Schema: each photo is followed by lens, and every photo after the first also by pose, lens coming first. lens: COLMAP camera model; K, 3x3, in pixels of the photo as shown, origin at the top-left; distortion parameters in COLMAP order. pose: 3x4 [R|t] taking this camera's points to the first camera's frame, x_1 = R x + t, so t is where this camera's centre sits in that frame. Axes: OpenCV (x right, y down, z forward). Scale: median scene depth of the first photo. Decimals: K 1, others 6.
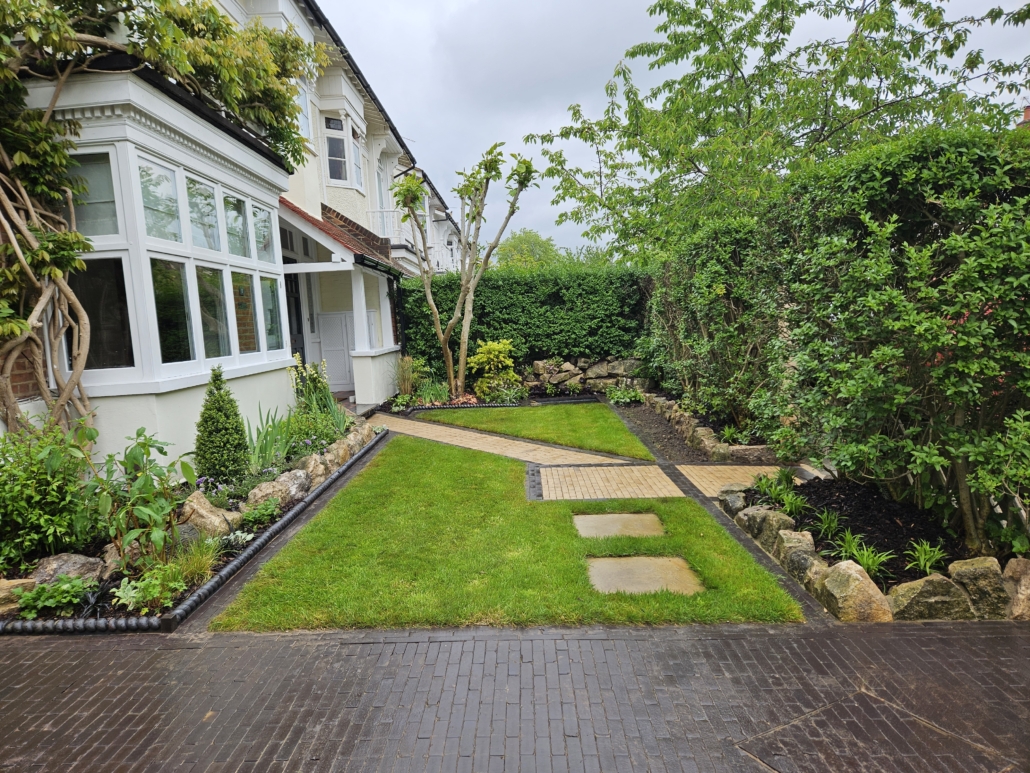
lens RADIAL K [[684.6, 0, 500.6], [0, 684.6, 393.1], [0, 0, 1]] dist [0.092723, -0.083042]
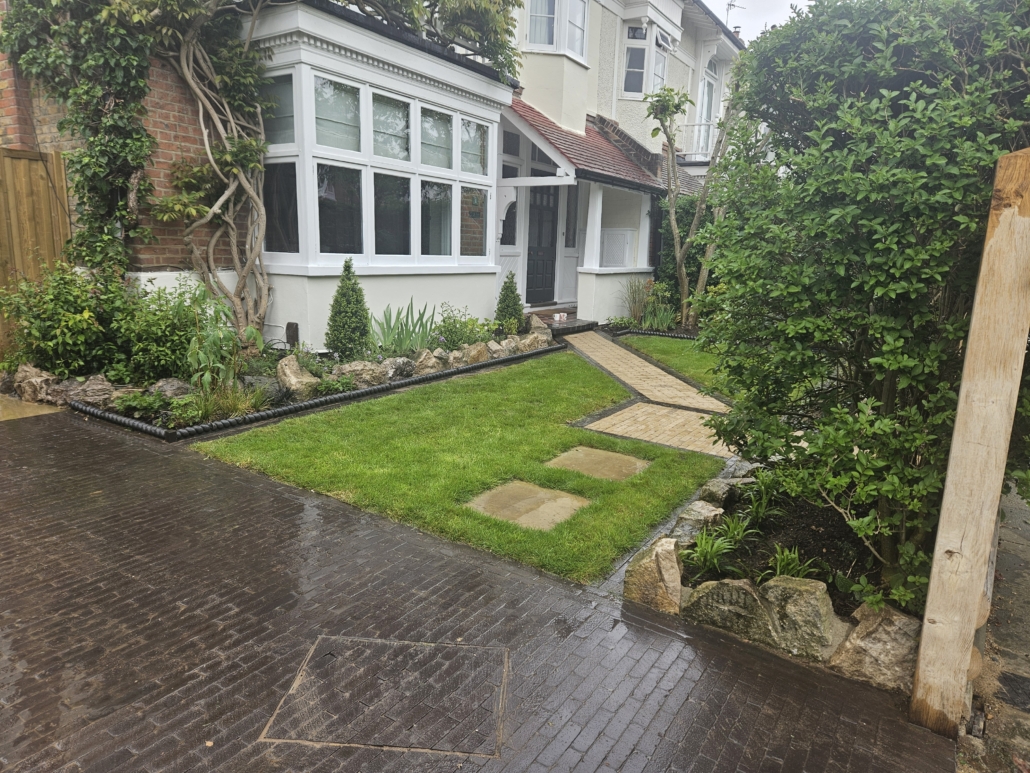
lens RADIAL K [[681.5, 0, 515.0], [0, 681.5, 386.5], [0, 0, 1]] dist [0.088436, -0.086421]
pose [[0.855053, 0.182402, -0.485401, 0.445919], [-0.132520, 0.981871, 0.135525, -0.020852], [0.501322, -0.051555, 0.863724, 0.112719]]
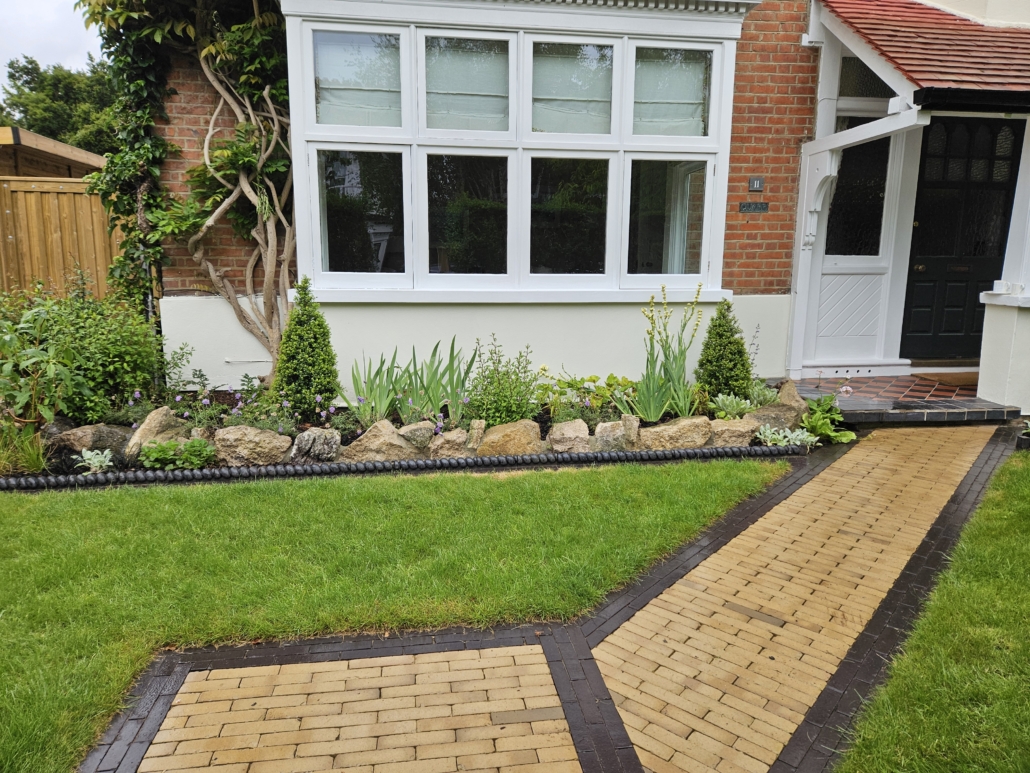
lens RADIAL K [[684.6, 0, 500.6], [0, 684.6, 393.1], [0, 0, 1]] dist [0.092723, -0.083042]
pose [[0.154777, 0.243100, -0.957573, 0.462052], [-0.119284, 0.966761, 0.226152, -0.123963], [0.980722, 0.079220, 0.178630, 1.095706]]
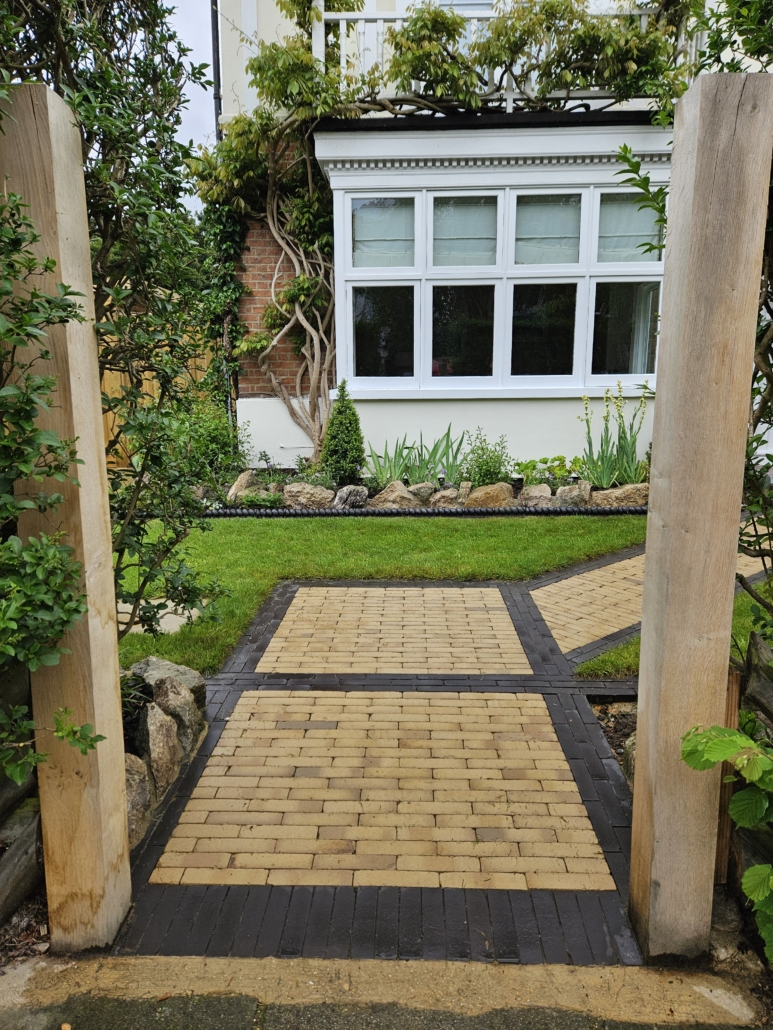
lens RADIAL K [[681.5, 0, 388.4], [0, 681.5, 520.0], [0, 0, 1]] dist [0.088436, -0.086421]
pose [[-0.003650, 0.252645, -0.967552, 0.764284], [-0.097344, 0.962874, 0.251791, -0.111602], [0.995244, 0.095104, 0.021078, 1.075002]]
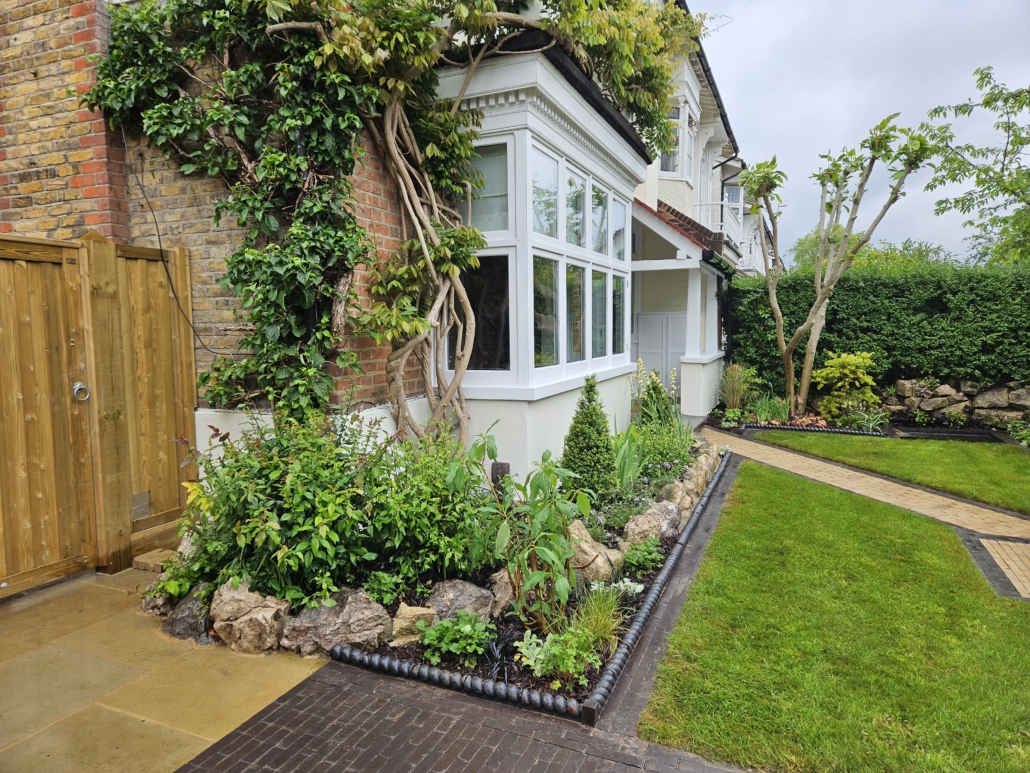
lens RADIAL K [[681.5, 0, 515.0], [0, 681.5, 386.5], [0, 0, 1]] dist [0.088436, -0.086421]
pose [[0.931738, 0.078924, -0.354450, -0.186924], [-0.080166, 0.996719, 0.011205, -0.026419], [0.354171, 0.017975, 0.935008, 0.139394]]
